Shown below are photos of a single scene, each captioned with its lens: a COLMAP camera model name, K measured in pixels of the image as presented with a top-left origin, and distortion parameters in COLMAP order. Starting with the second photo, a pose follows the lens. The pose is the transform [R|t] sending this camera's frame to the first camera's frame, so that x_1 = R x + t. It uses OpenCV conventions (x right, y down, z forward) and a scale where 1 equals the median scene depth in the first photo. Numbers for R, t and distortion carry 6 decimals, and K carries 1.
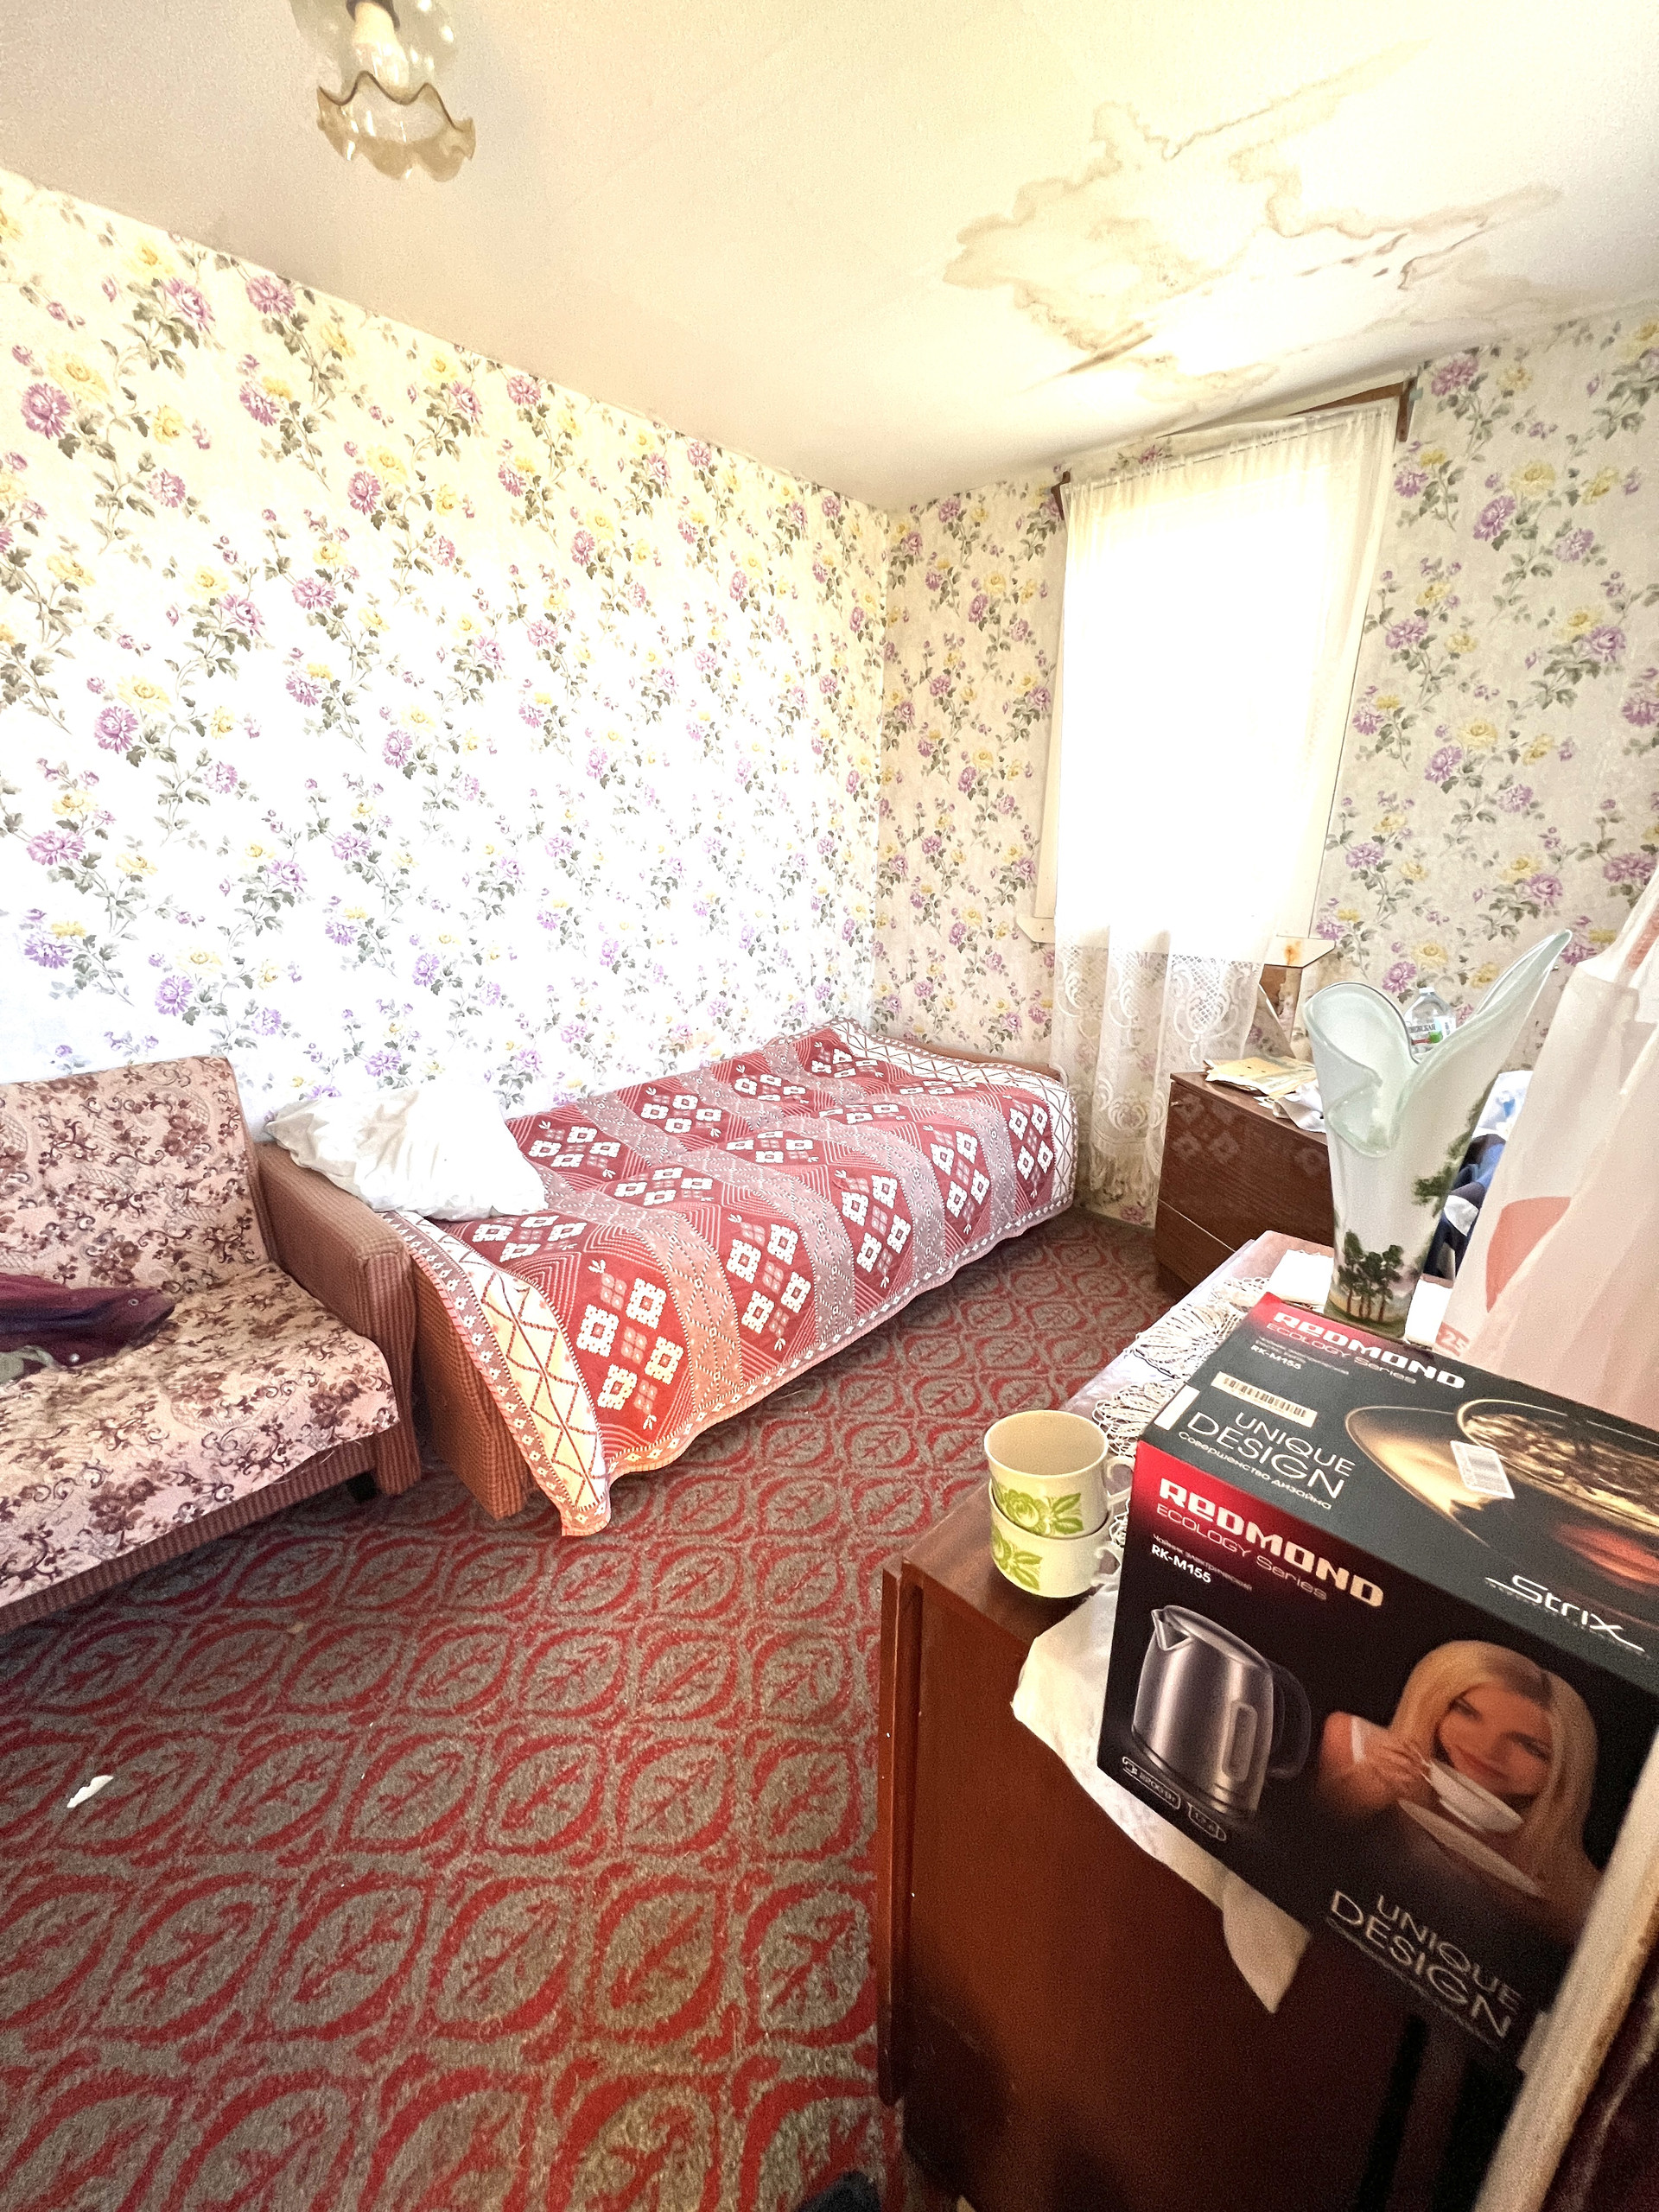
lens RADIAL K [[883.4, 0, 835.4], [0, 883.4, 1102.2], [0, 0, 1]] dist [-0.000667, 0.000441]
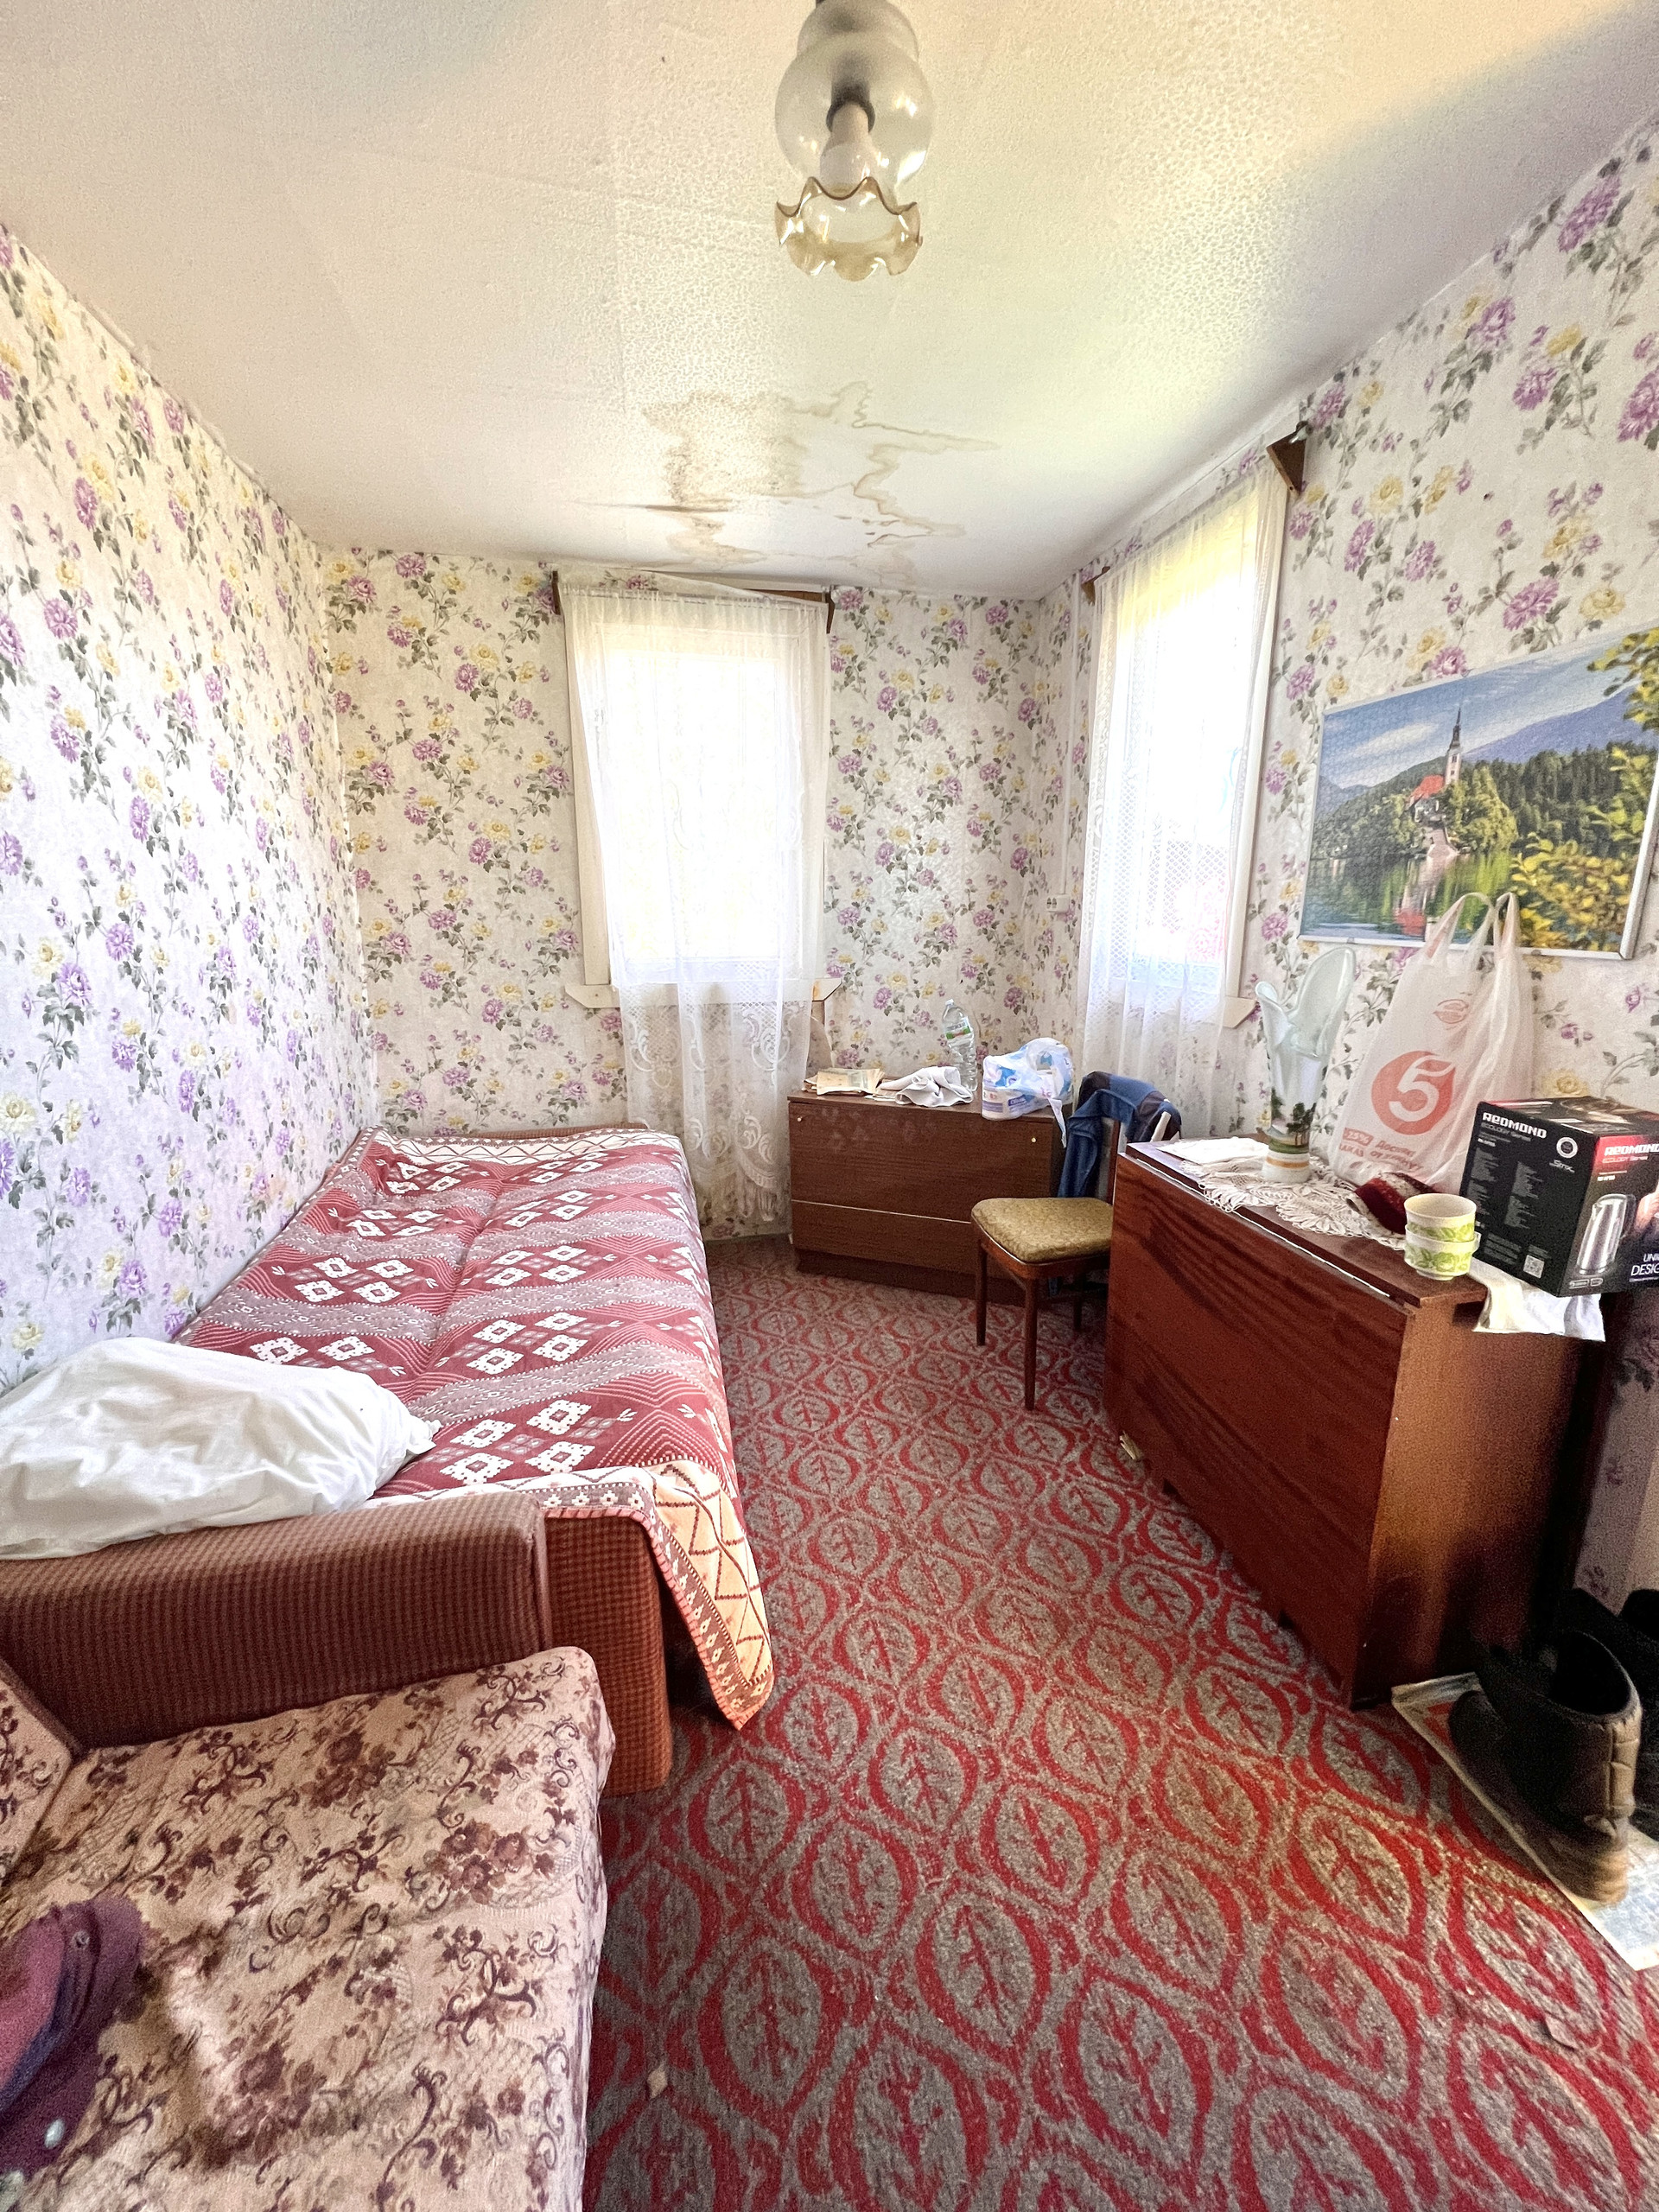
lens RADIAL K [[883.4, 0, 835.8], [0, 883.4, 1103.3], [0, 0, 1]] dist [-0.000667, 0.000441]
pose [[0.567446, -0.202197, 0.798199, -0.580994], [0.252472, 0.965414, 0.065070, -0.088958], [-0.783749, 0.164599, 0.598869, 0.226965]]
